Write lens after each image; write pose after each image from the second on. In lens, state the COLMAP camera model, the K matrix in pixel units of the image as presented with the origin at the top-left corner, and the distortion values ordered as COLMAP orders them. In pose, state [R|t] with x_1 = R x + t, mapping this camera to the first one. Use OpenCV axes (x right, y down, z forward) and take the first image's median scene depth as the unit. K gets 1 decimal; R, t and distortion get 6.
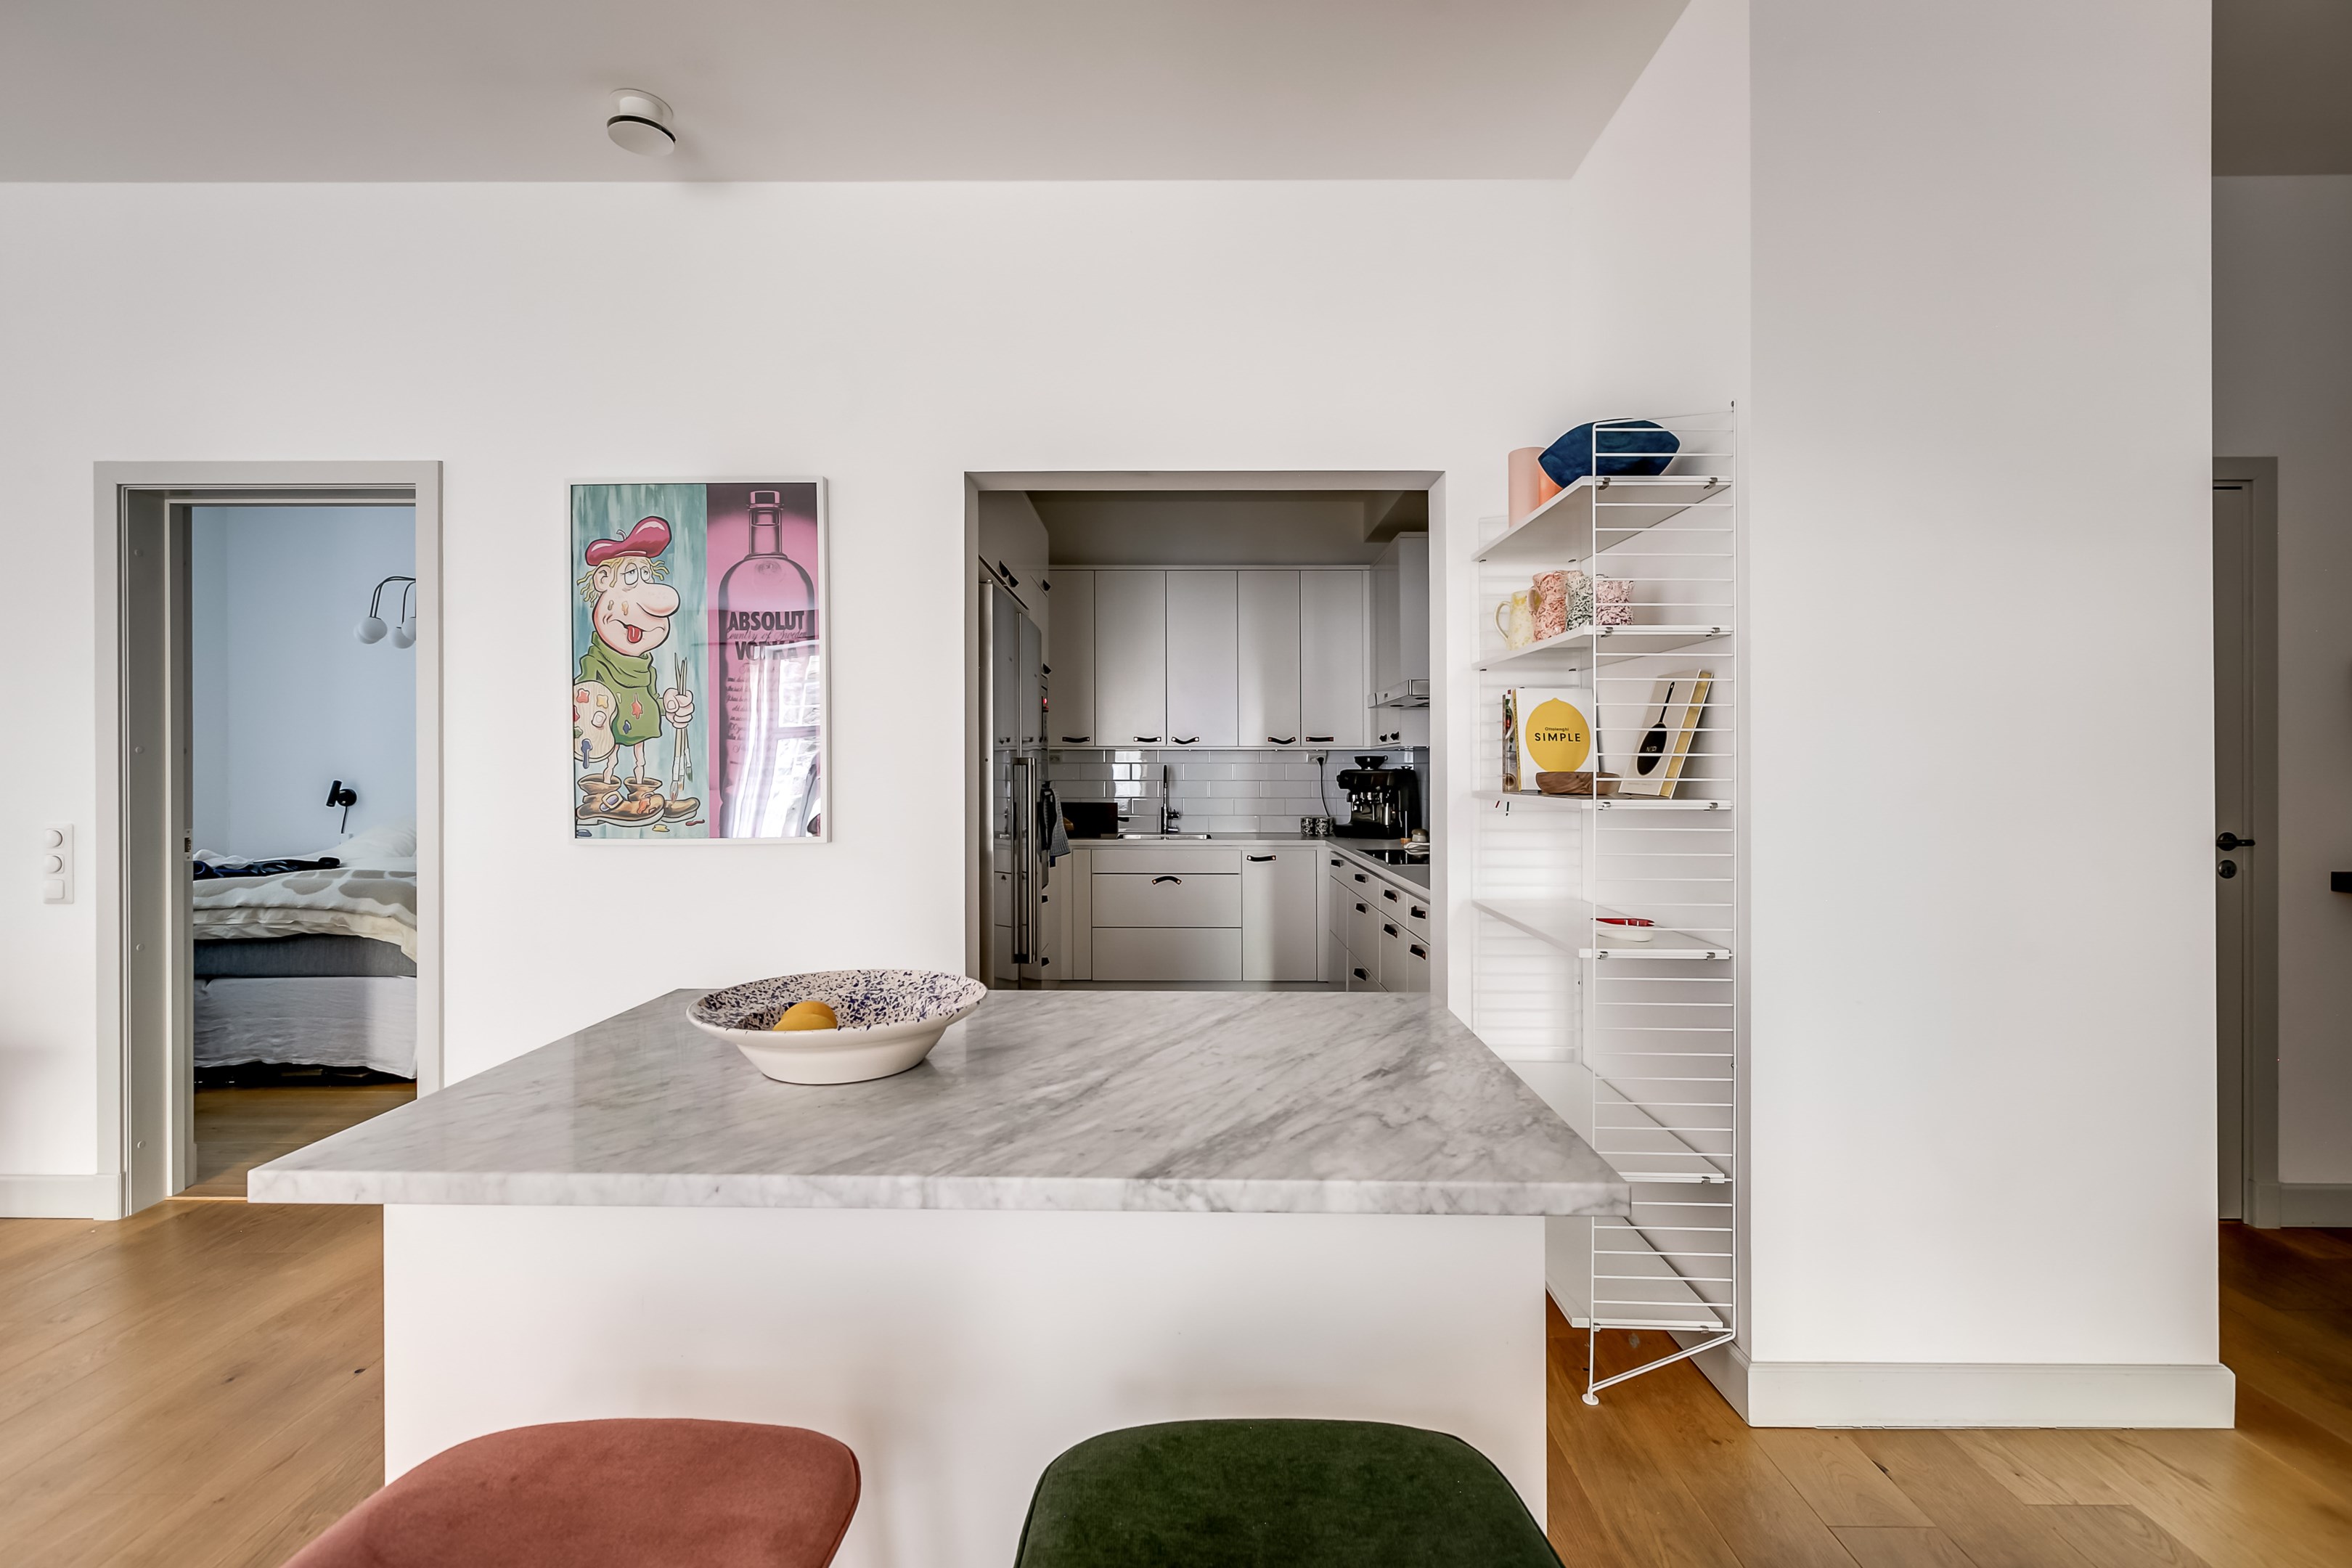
lens RADIAL K [[1052.5, 0, 1177.6], [0, 1052.5, 773.1], [0, 0, 1]] dist [-0.000651, -0.000206]
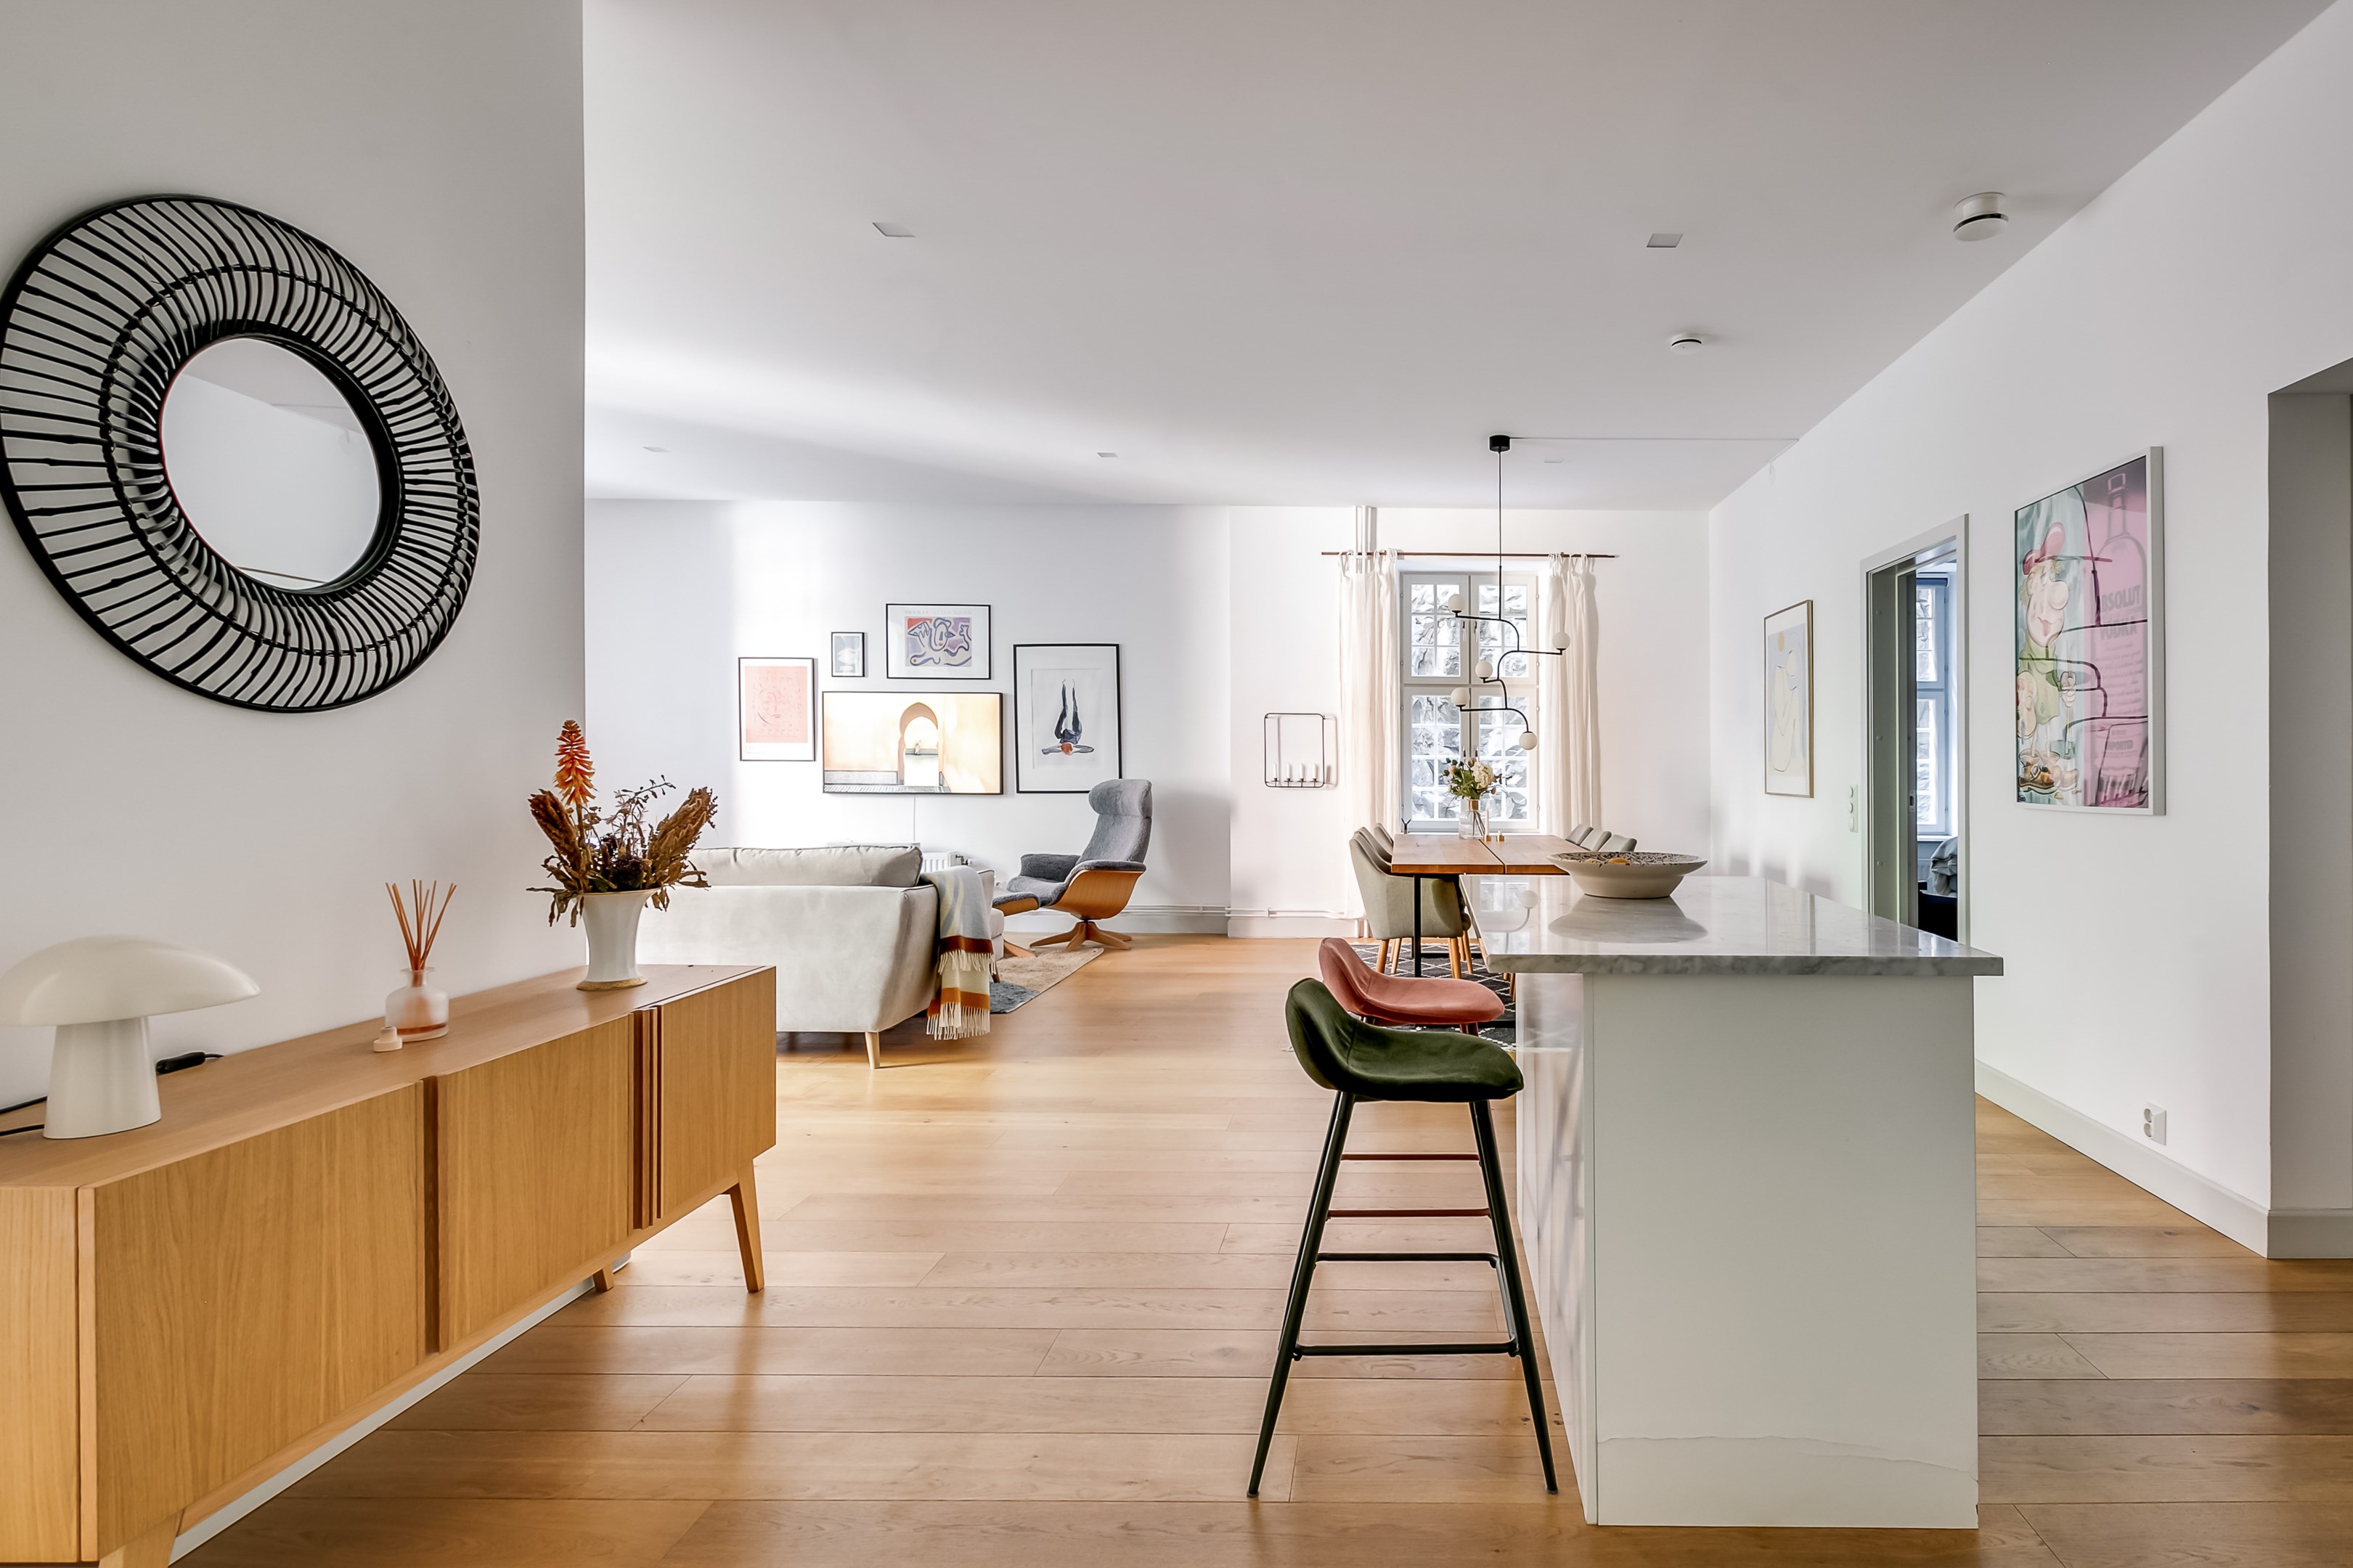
lens RADIAL K [[1147.5, 0, 1417.5], [0, 1147.5, 761.7], [0, 0, 1]] dist [0.010652, -0.001047]
pose [[0.016380, -0.001798, -0.999864, 0.735313], [-0.011467, 0.999932, -0.001986, 0.026362], [0.999800, 0.011498, 0.016358, 0.286938]]
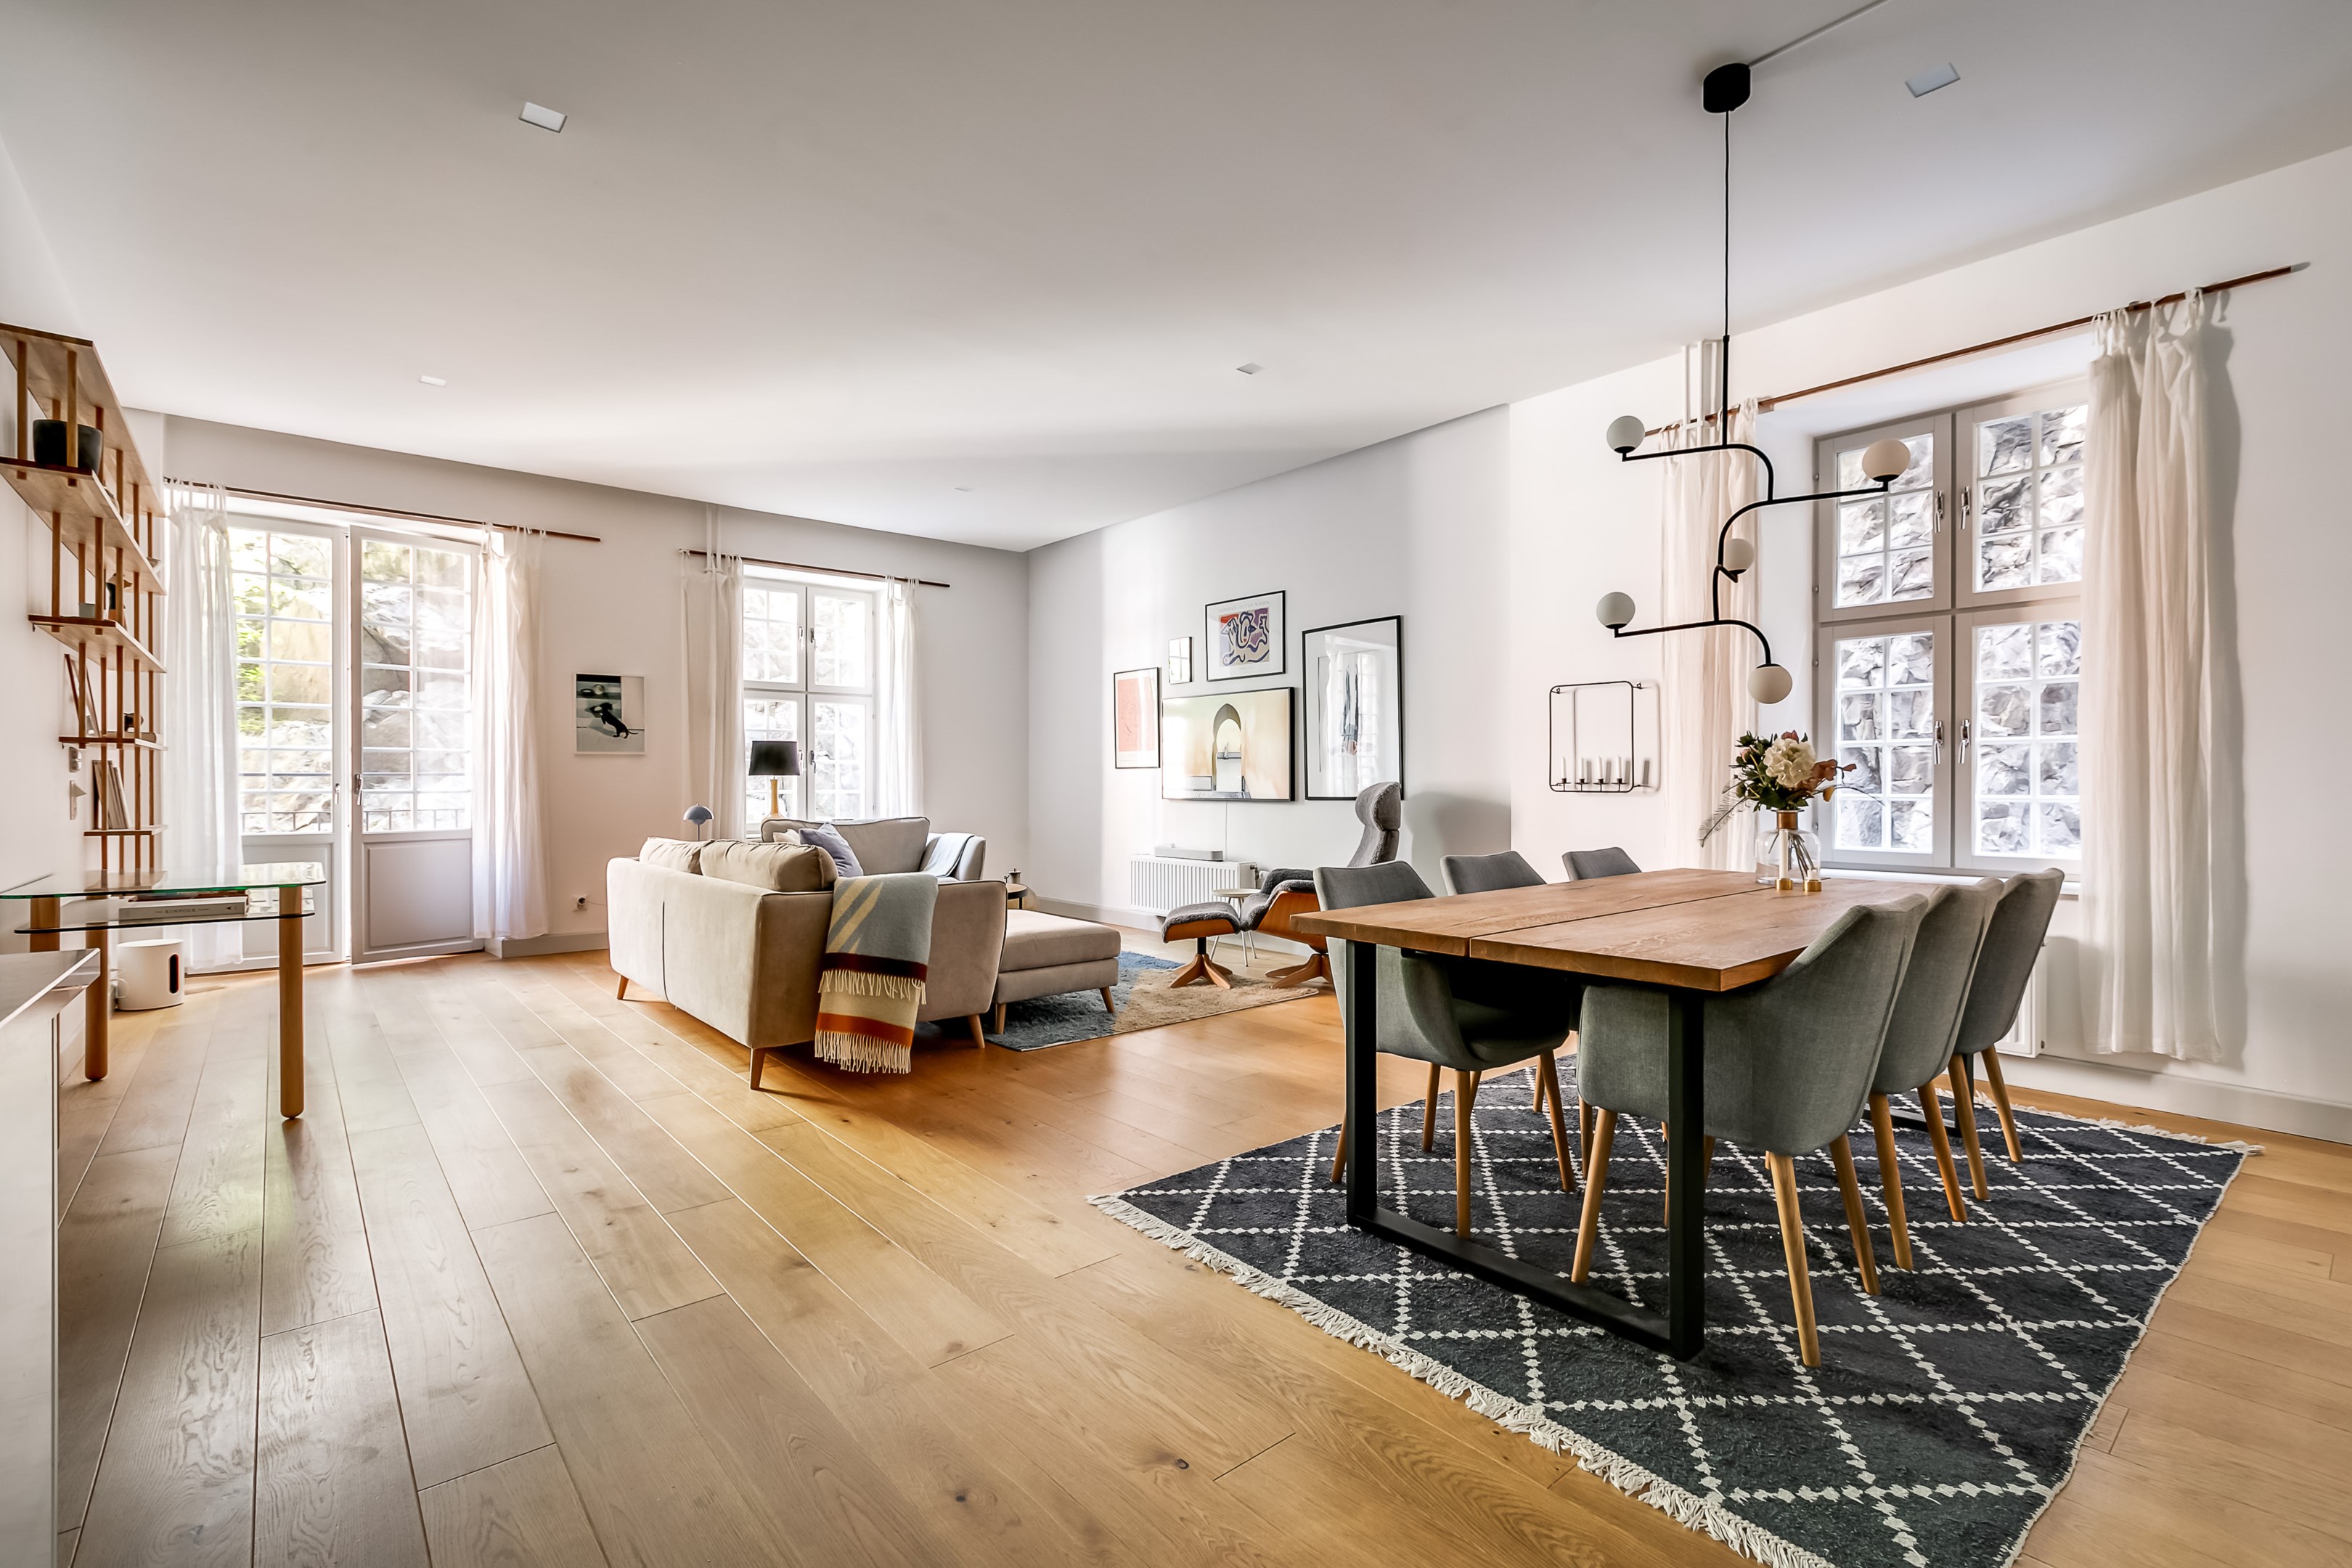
lens RADIAL K [[1052.5, 0, 1169.0], [0, 1052.5, 787.4], [0, 0, 1]] dist [-0.000651, -0.000206]
pose [[-0.760024, 0.002779, -0.649889, -0.340104], [-0.003205, 0.999963, 0.008024, 0.064005], [0.649887, 0.008181, -0.759987, 0.863879]]
